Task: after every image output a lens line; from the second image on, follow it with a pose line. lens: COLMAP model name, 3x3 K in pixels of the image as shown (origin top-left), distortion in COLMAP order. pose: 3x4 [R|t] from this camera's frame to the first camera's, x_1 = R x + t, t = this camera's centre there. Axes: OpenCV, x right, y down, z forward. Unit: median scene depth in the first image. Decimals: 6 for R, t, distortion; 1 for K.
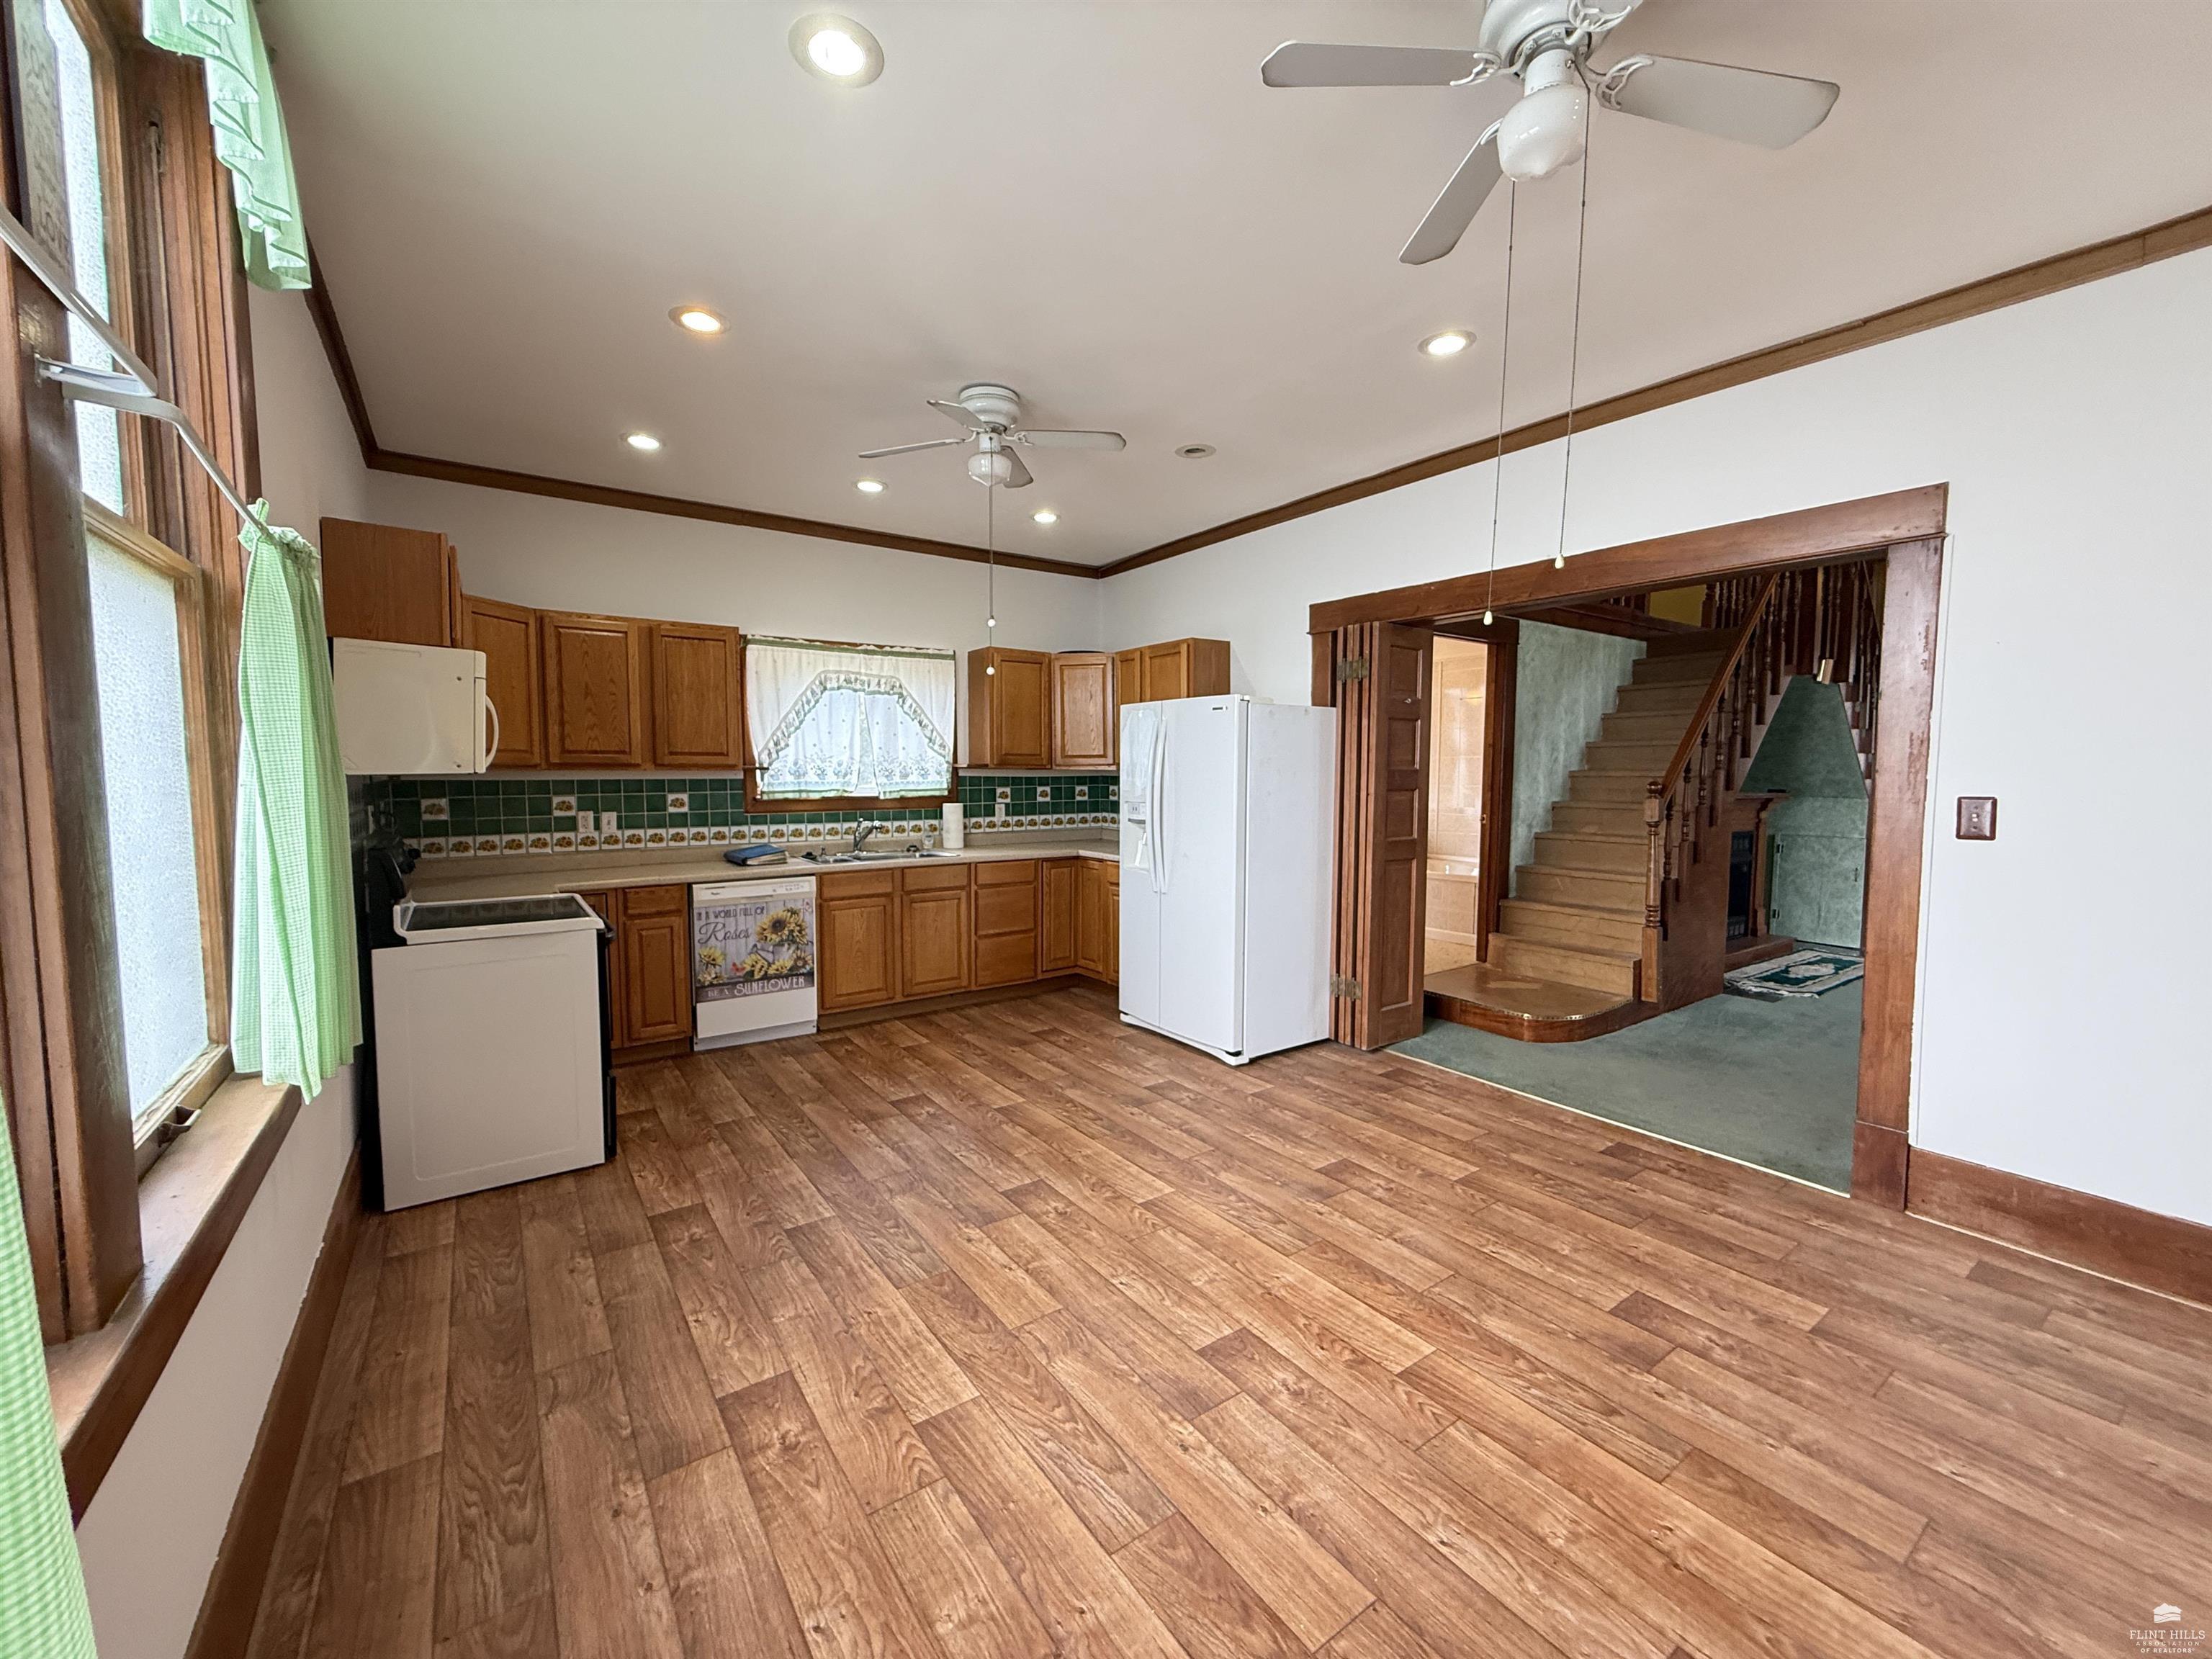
lens RADIAL K [[885.3, 0, 1103.3], [0, 885.3, 827.9], [0, 0, 1]] dist [-0.000247, 0.000110]
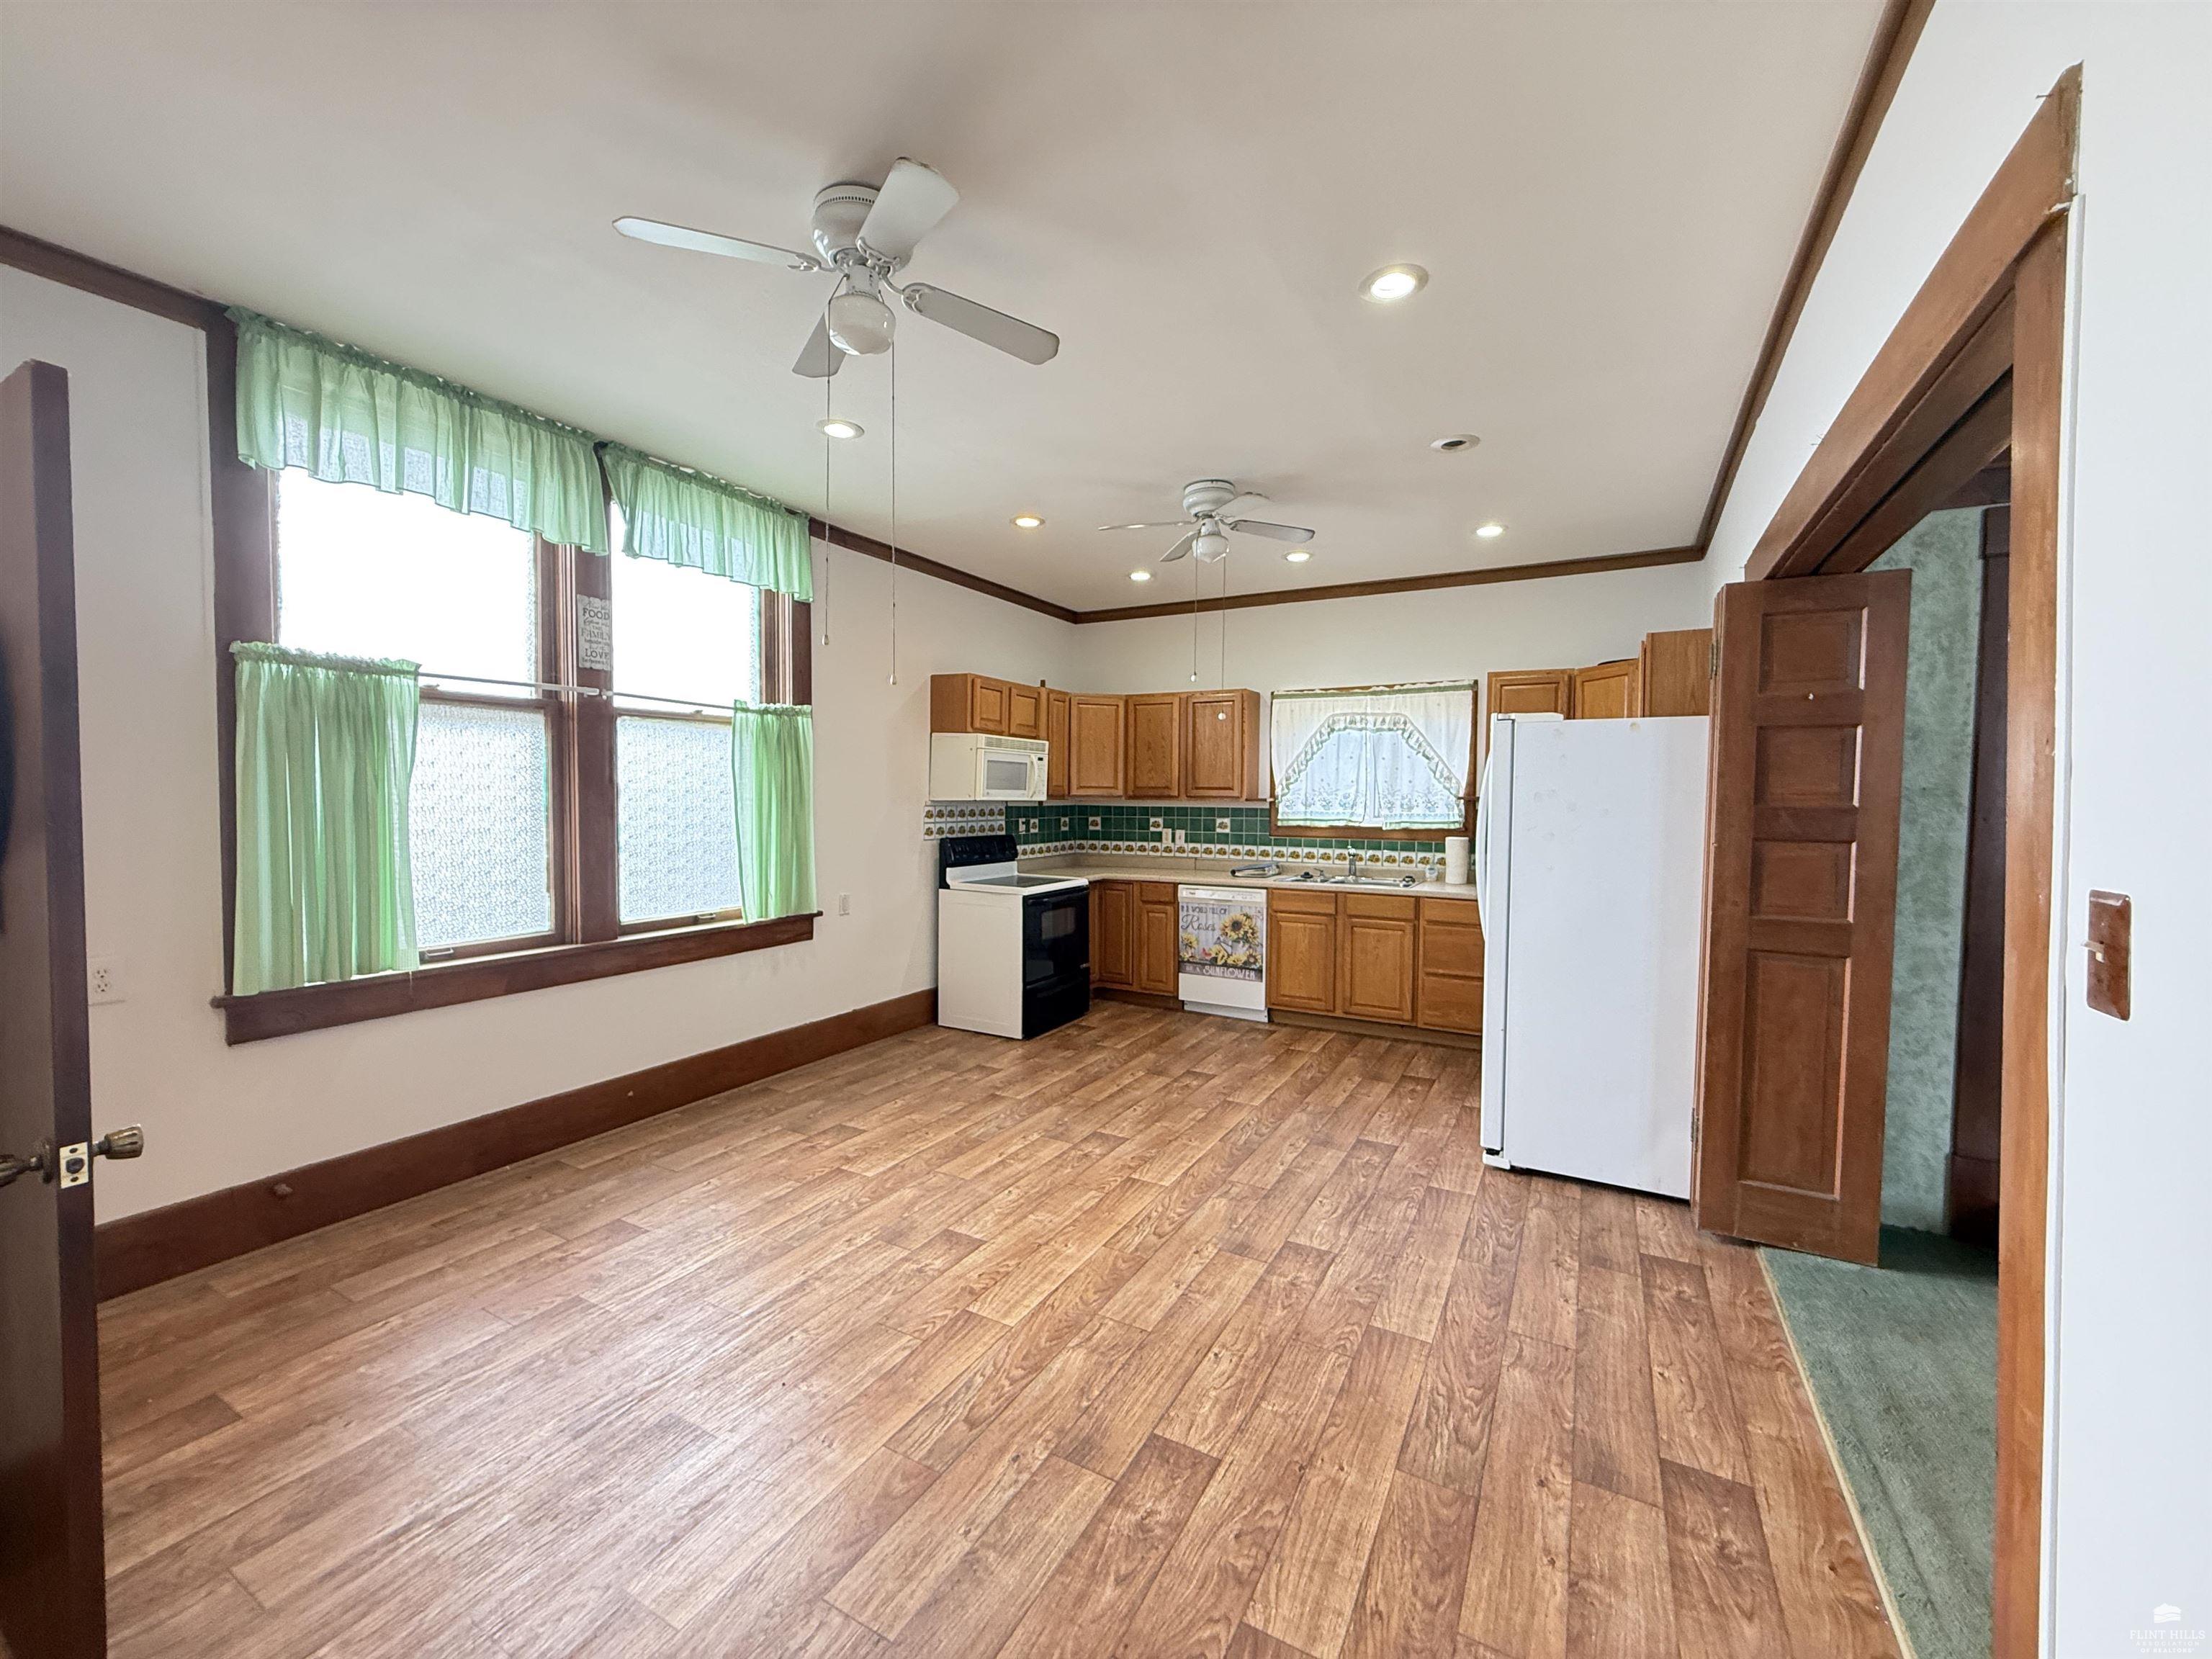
lens RADIAL K [[885.3, 0, 1095.6], [0, 885.3, 829.8], [0, 0, 1]] dist [-0.000247, 0.000110]
pose [[0.426957, 0.037339, -0.903501, 0.733069], [-0.068772, 0.997594, 0.008729, -0.023553], [0.901653, 0.058409, 0.428498, 0.307734]]
